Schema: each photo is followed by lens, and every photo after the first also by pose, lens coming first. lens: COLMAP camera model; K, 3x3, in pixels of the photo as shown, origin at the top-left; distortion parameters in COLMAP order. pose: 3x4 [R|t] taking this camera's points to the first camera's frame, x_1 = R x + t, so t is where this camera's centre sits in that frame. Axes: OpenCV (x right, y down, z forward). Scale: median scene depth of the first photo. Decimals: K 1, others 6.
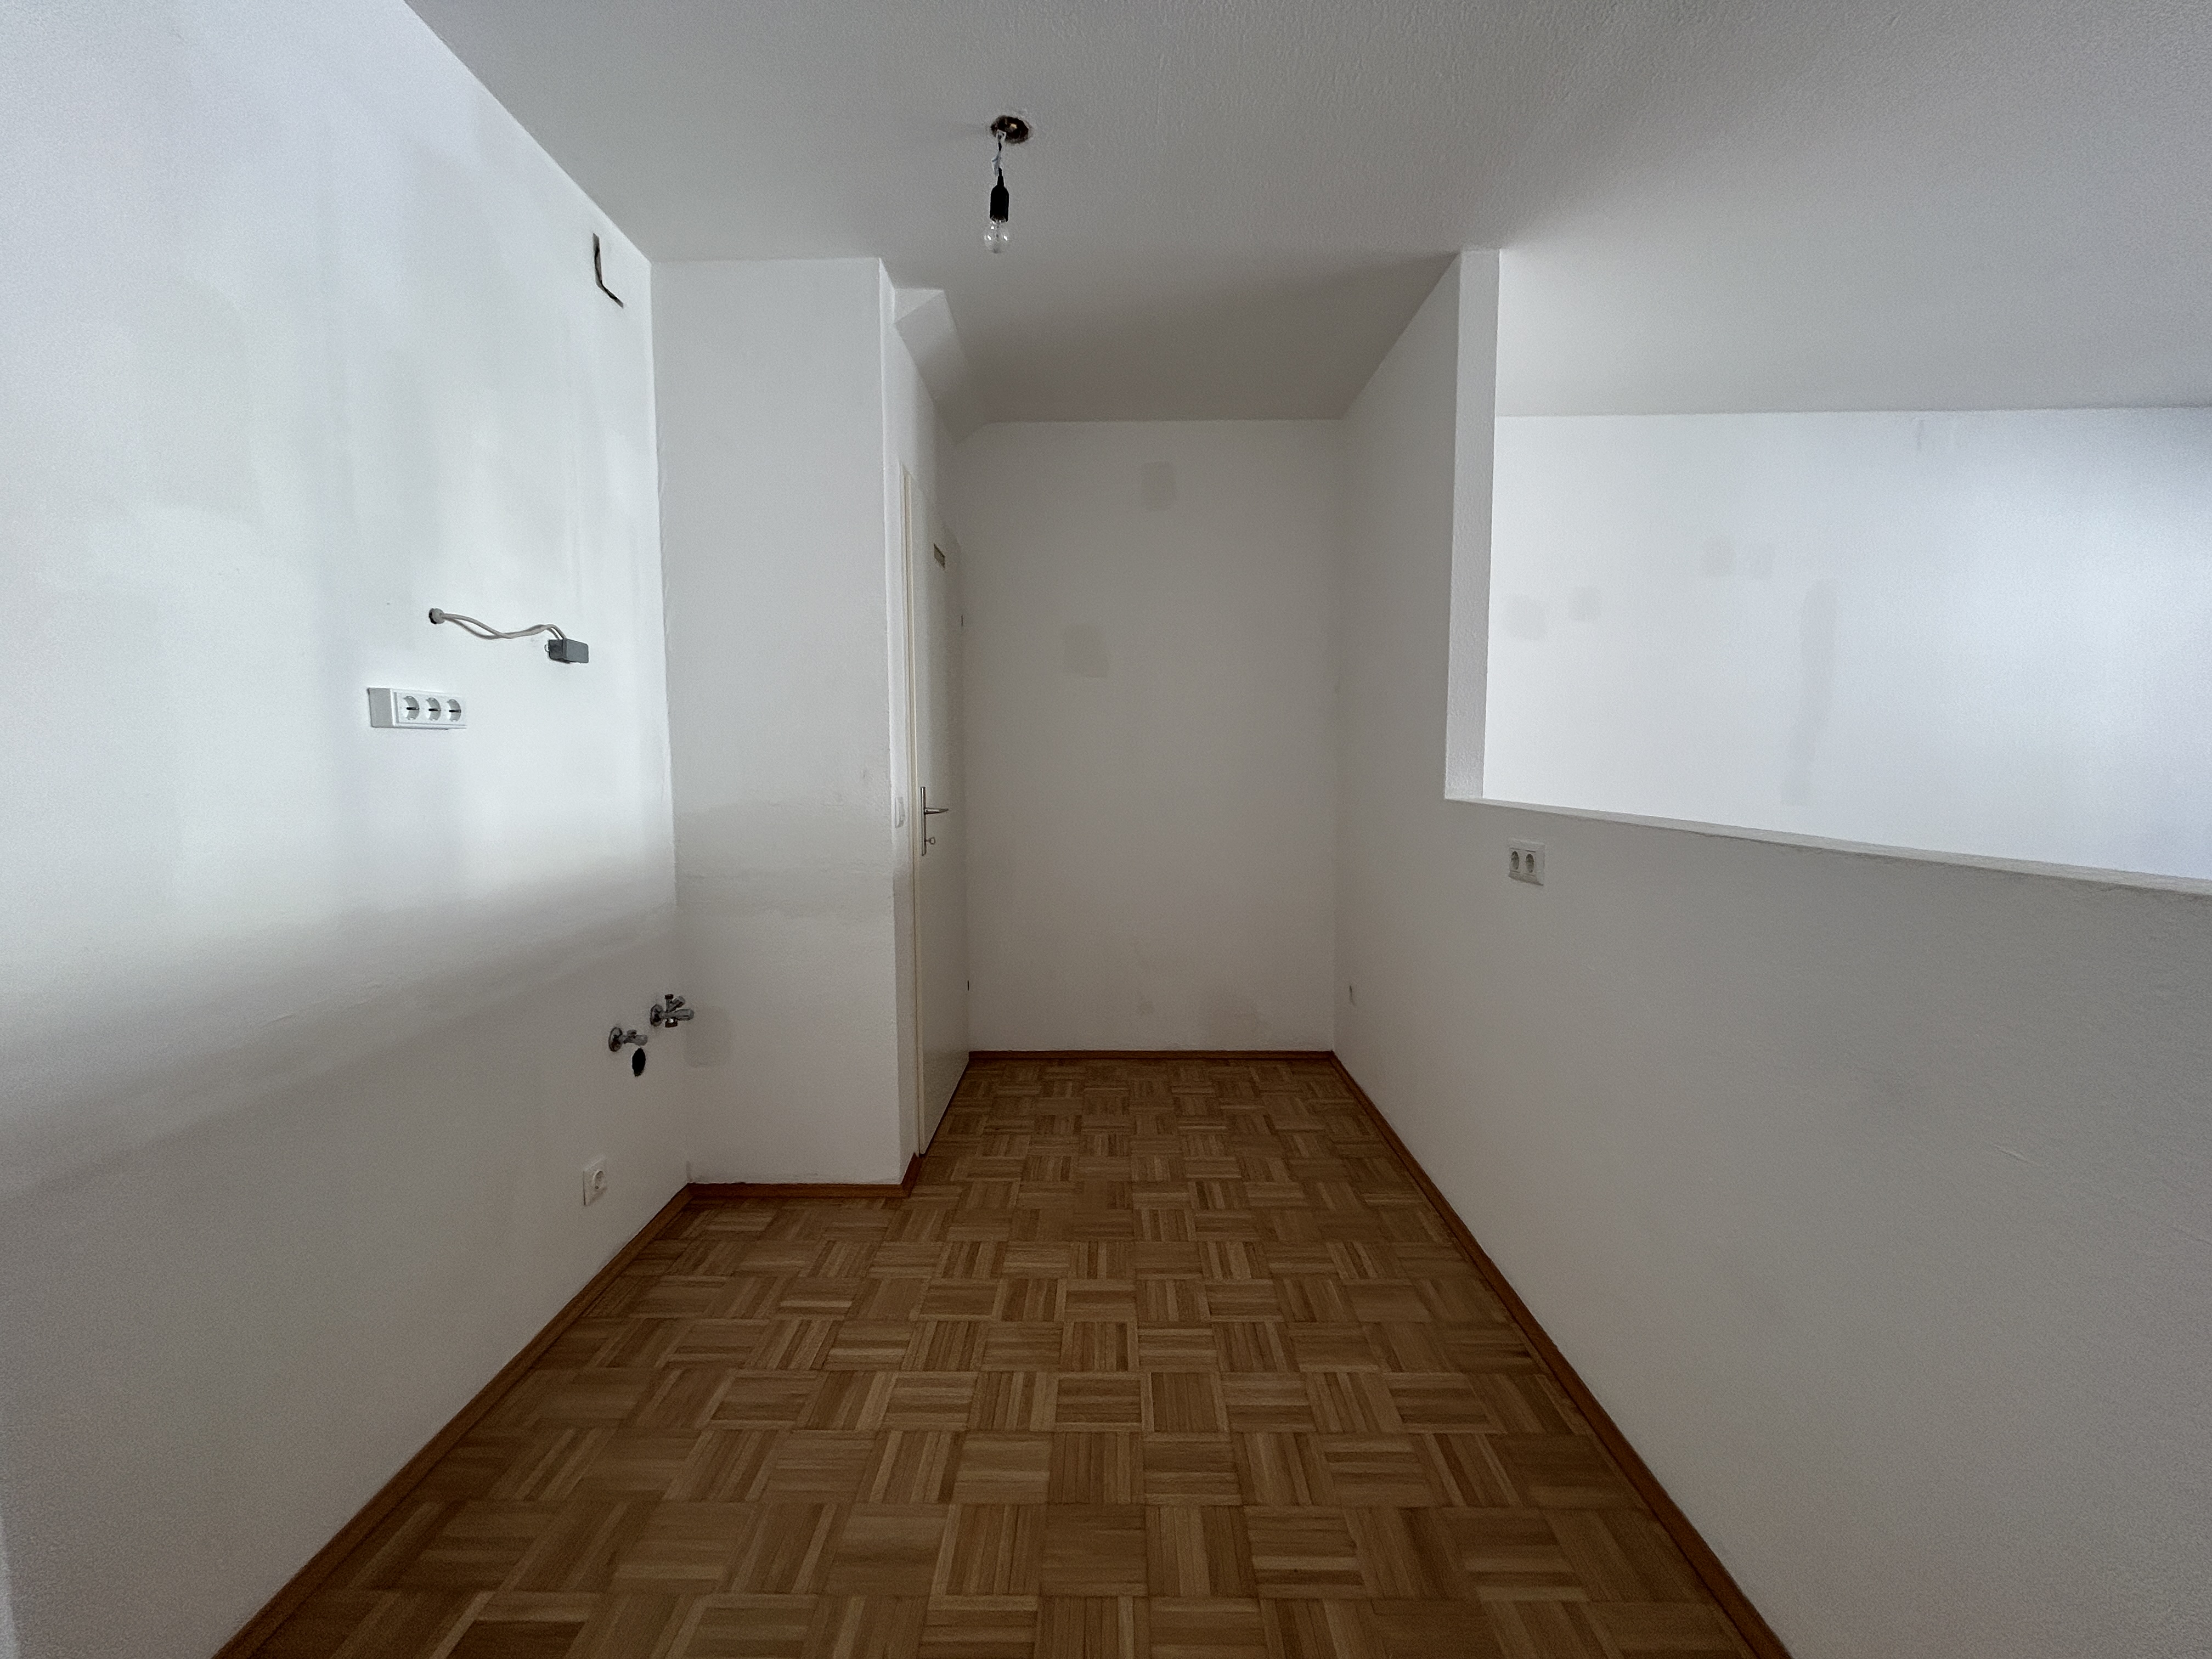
lens RADIAL K [[894.7, 0, 1100.4], [0, 894.7, 830.1], [0, 0, 1]] dist [0.000225, 0.000373]
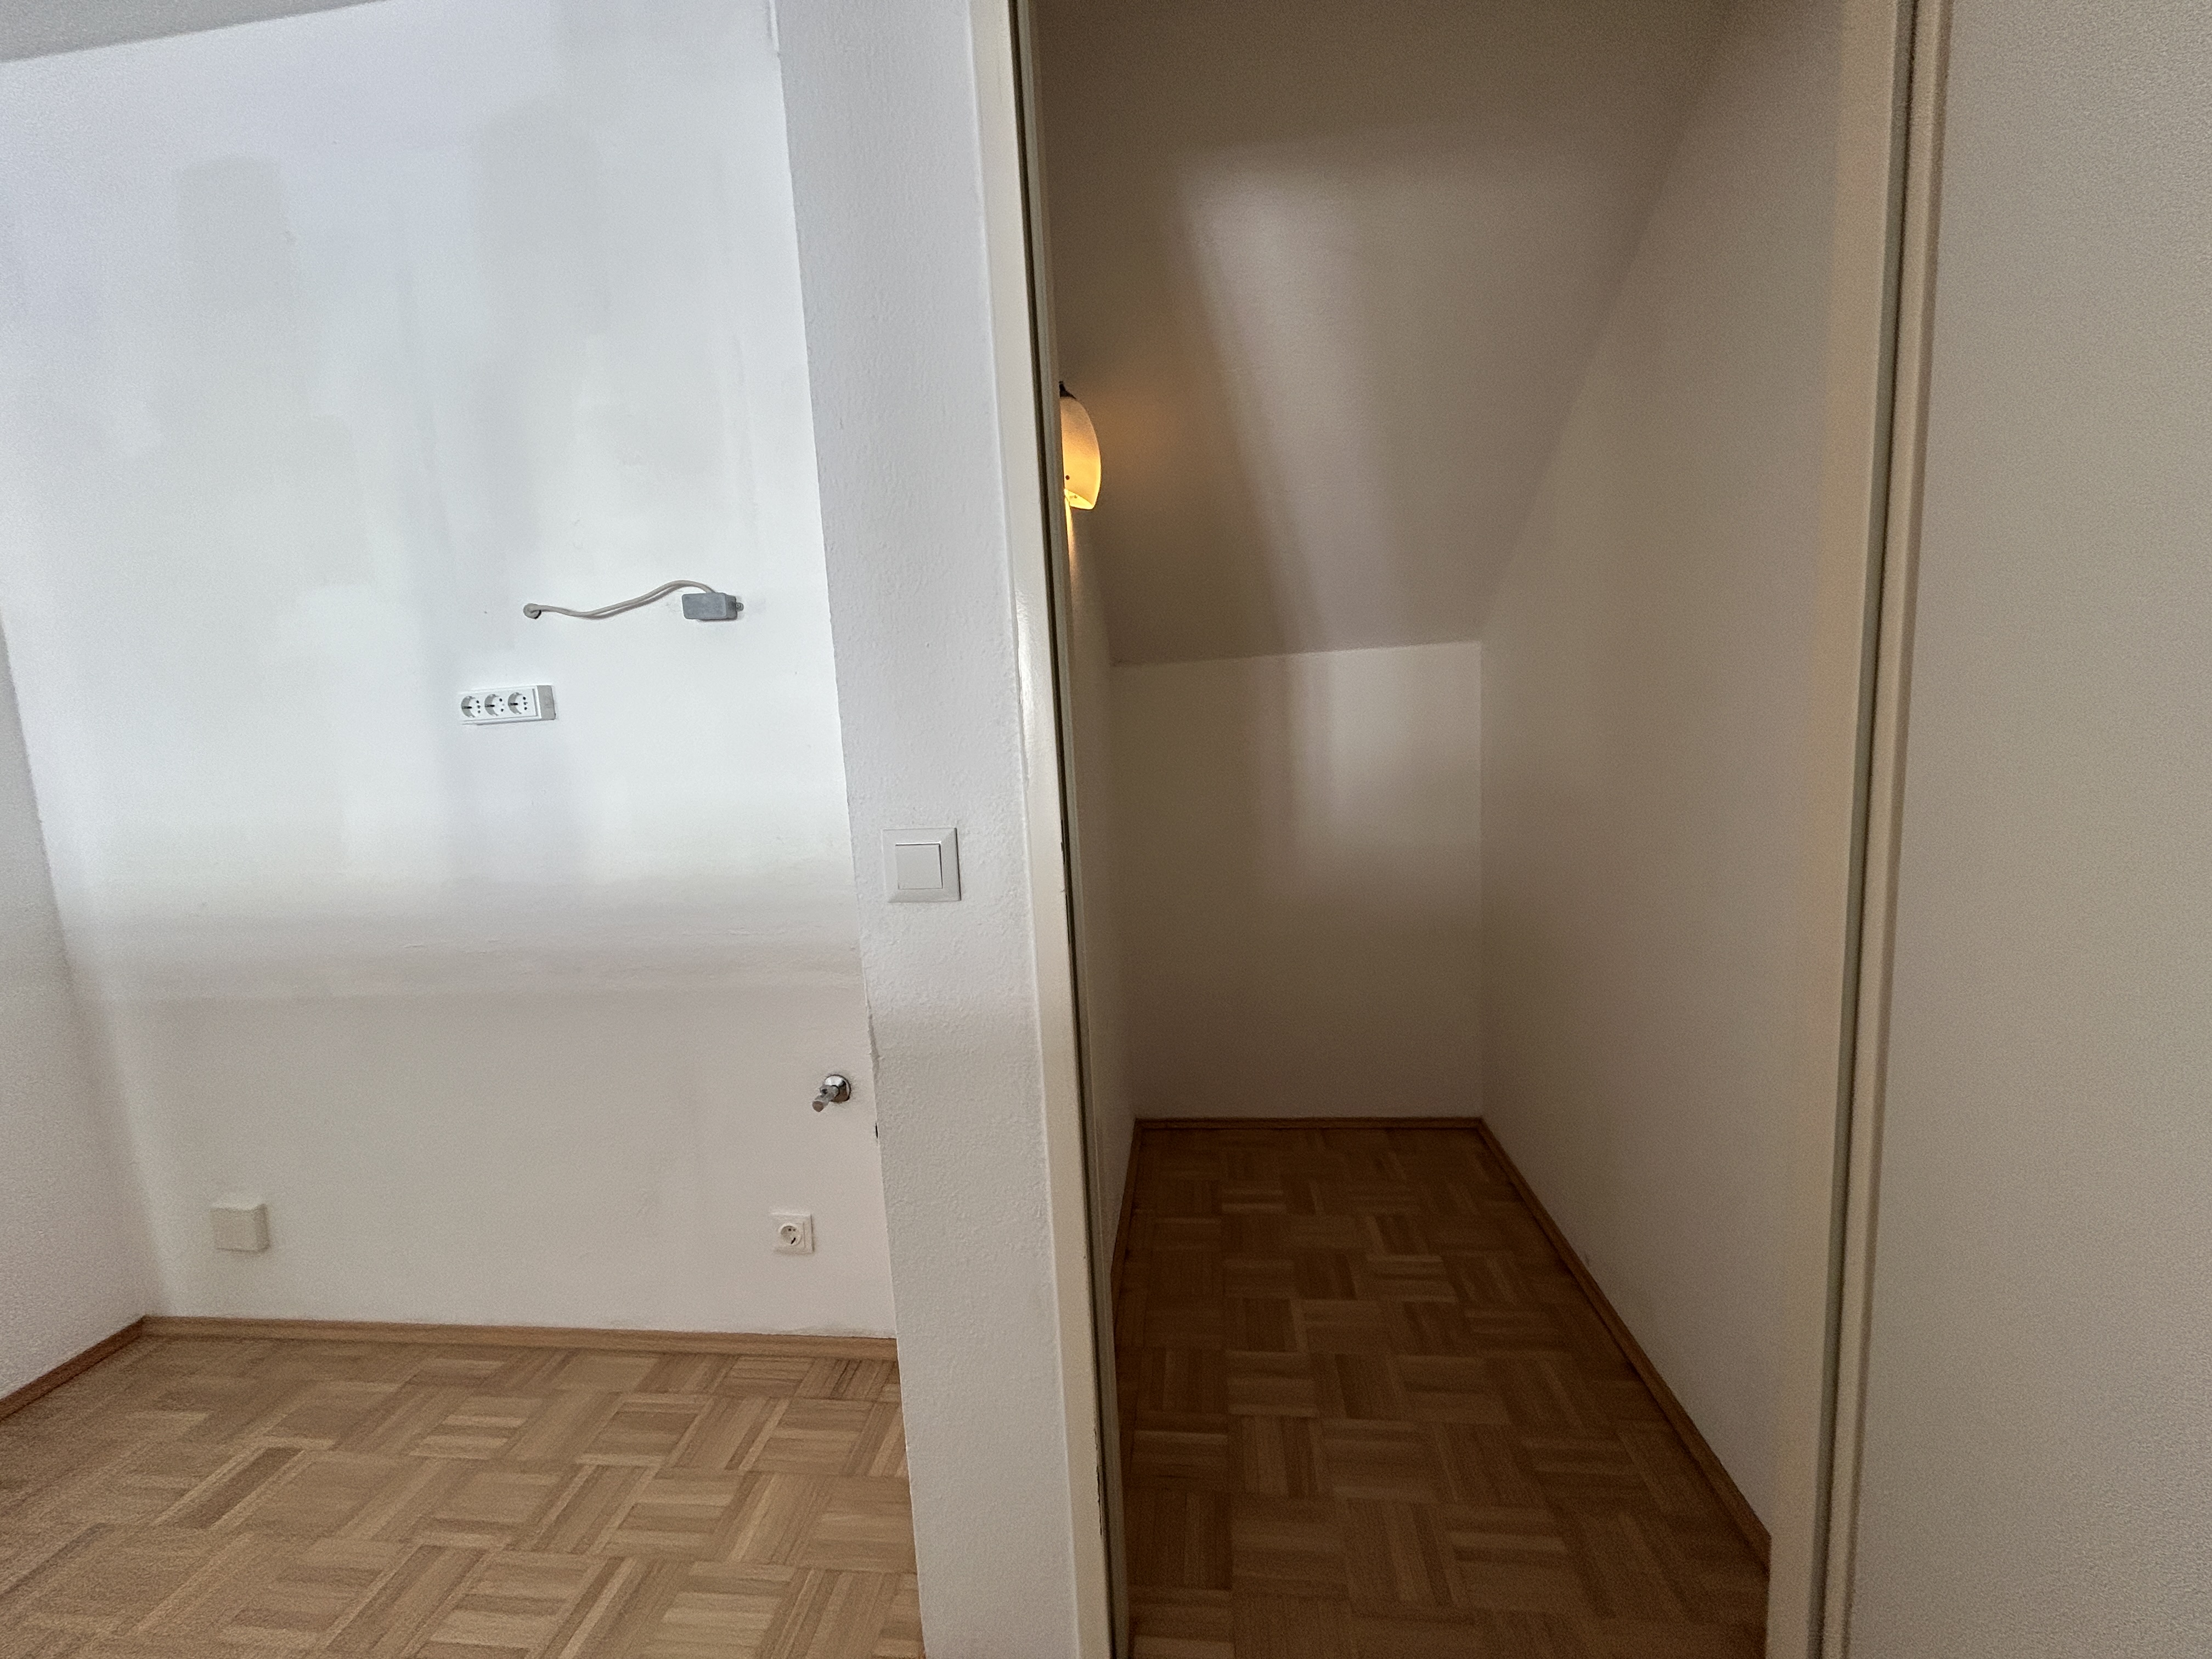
lens RADIAL K [[894.7, 0, 1100.4], [0, 894.7, 830.1], [0, 0, 1]] dist [0.000225, 0.000373]
pose [[-0.105627, 0.136157, -0.985040, 0.237214], [-0.020221, 0.990083, 0.139023, -0.139438], [0.994200, 0.034603, -0.101826, 1.702193]]
